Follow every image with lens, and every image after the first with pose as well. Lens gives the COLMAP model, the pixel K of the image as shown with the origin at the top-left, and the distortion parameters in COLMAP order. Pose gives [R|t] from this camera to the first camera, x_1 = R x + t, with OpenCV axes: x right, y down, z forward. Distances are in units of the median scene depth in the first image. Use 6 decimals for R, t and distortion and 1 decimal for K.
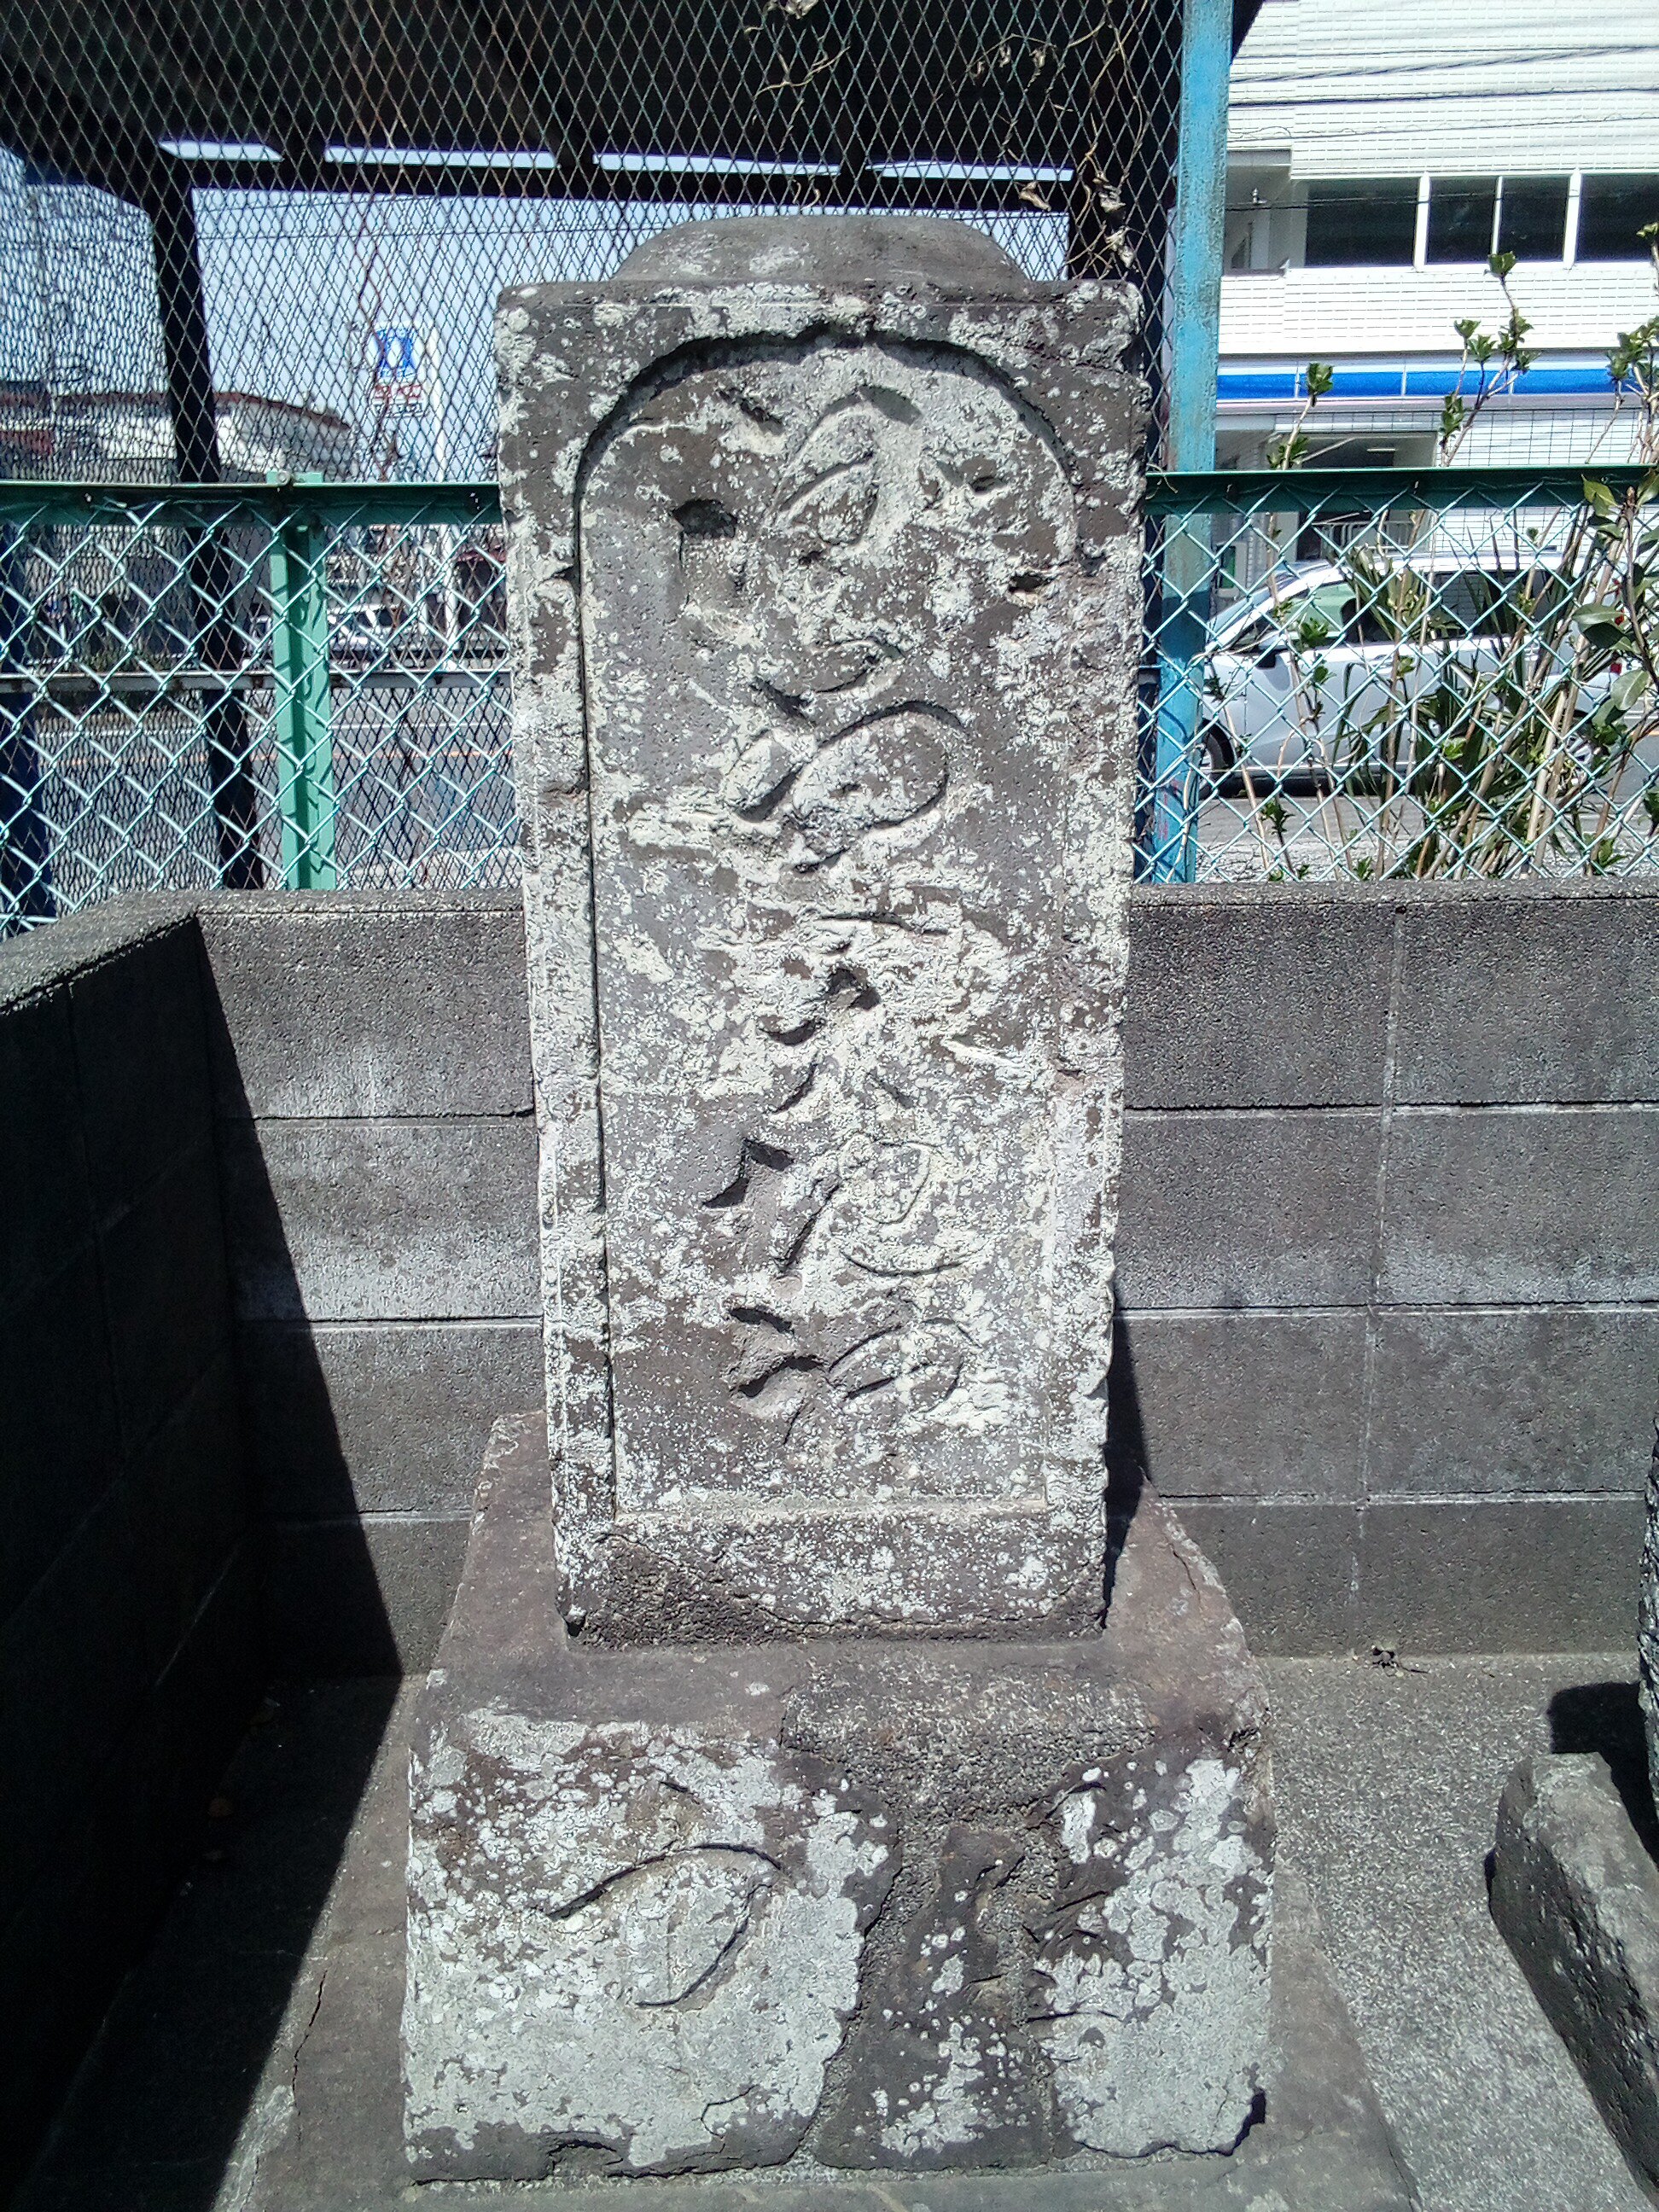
lens RADIAL K [[1835.0, 0, 871.3], [0, 1835.0, 1125.1], [0, 0, 1]] dist [0.066812, -0.116037]
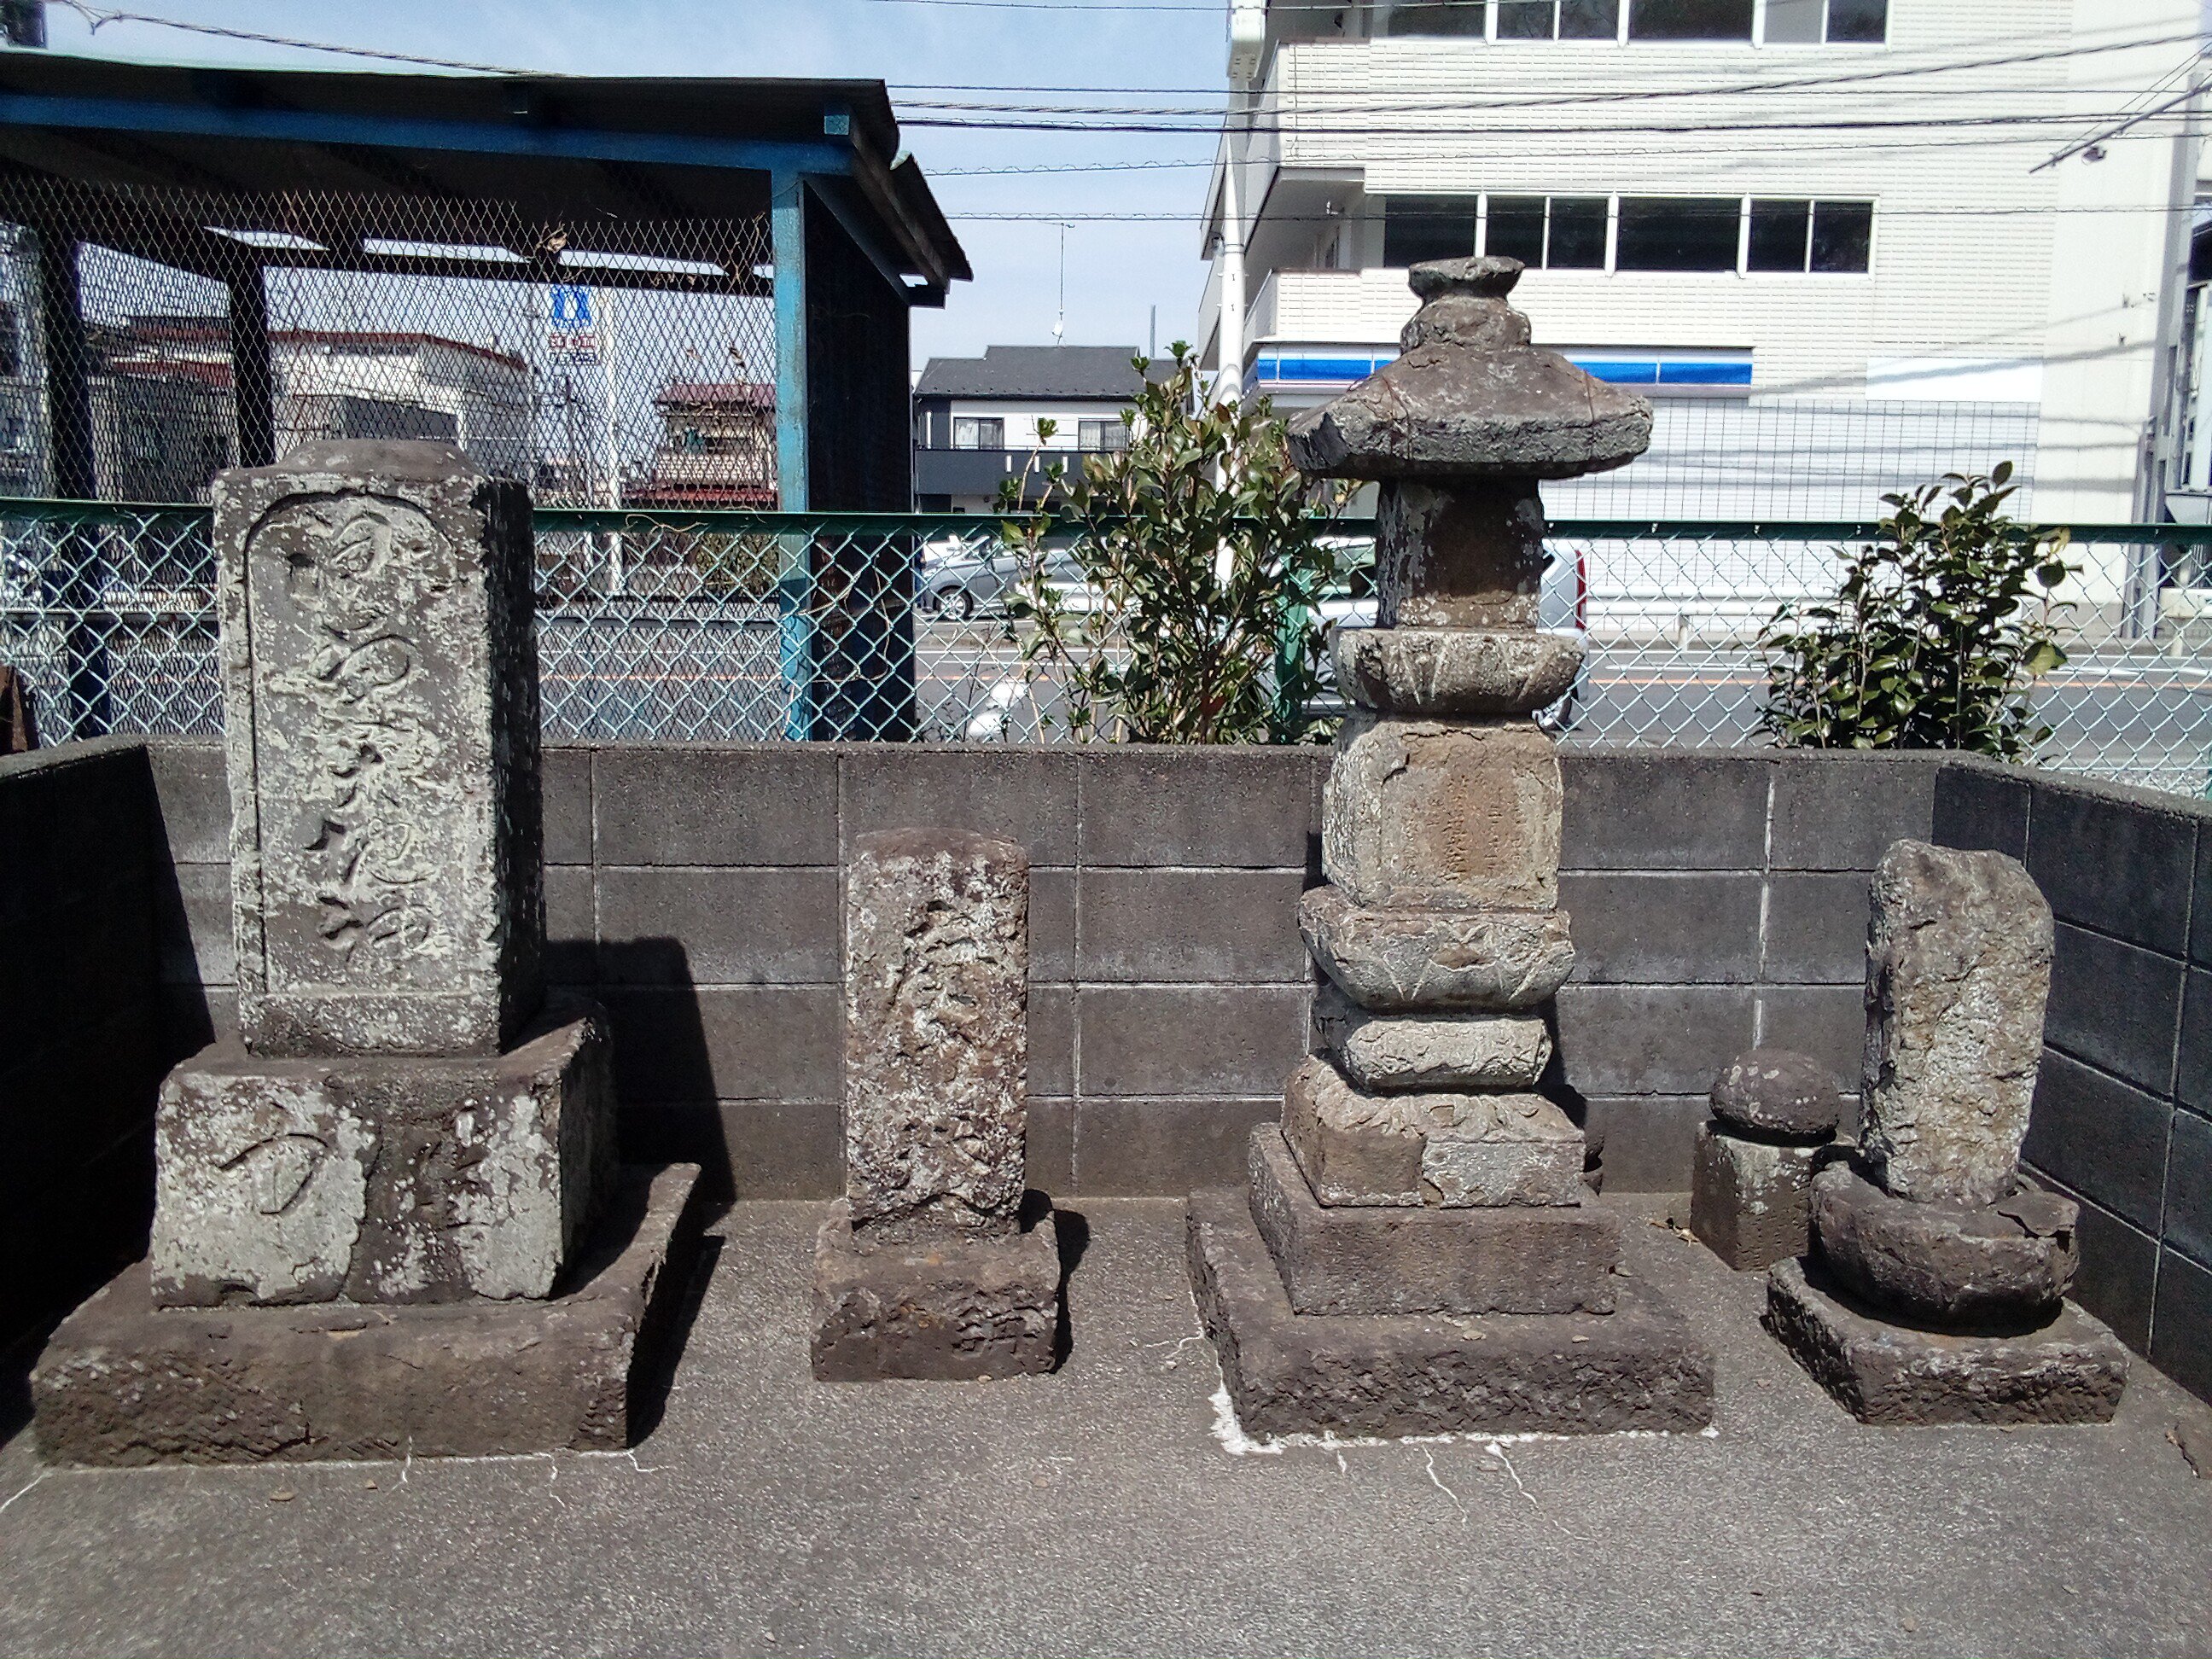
lens RADIAL K [[1835.0, 0, 1147.0], [0, 1835.0, 838.9], [0, 0, 1]] dist [0.066812, -0.116037]
pose [[0.998437, 0.014402, 0.054000, 0.810327], [-0.007942, 0.992983, -0.117990, 0.287928], [-0.055320, 0.117377, 0.991545, -1.309650]]
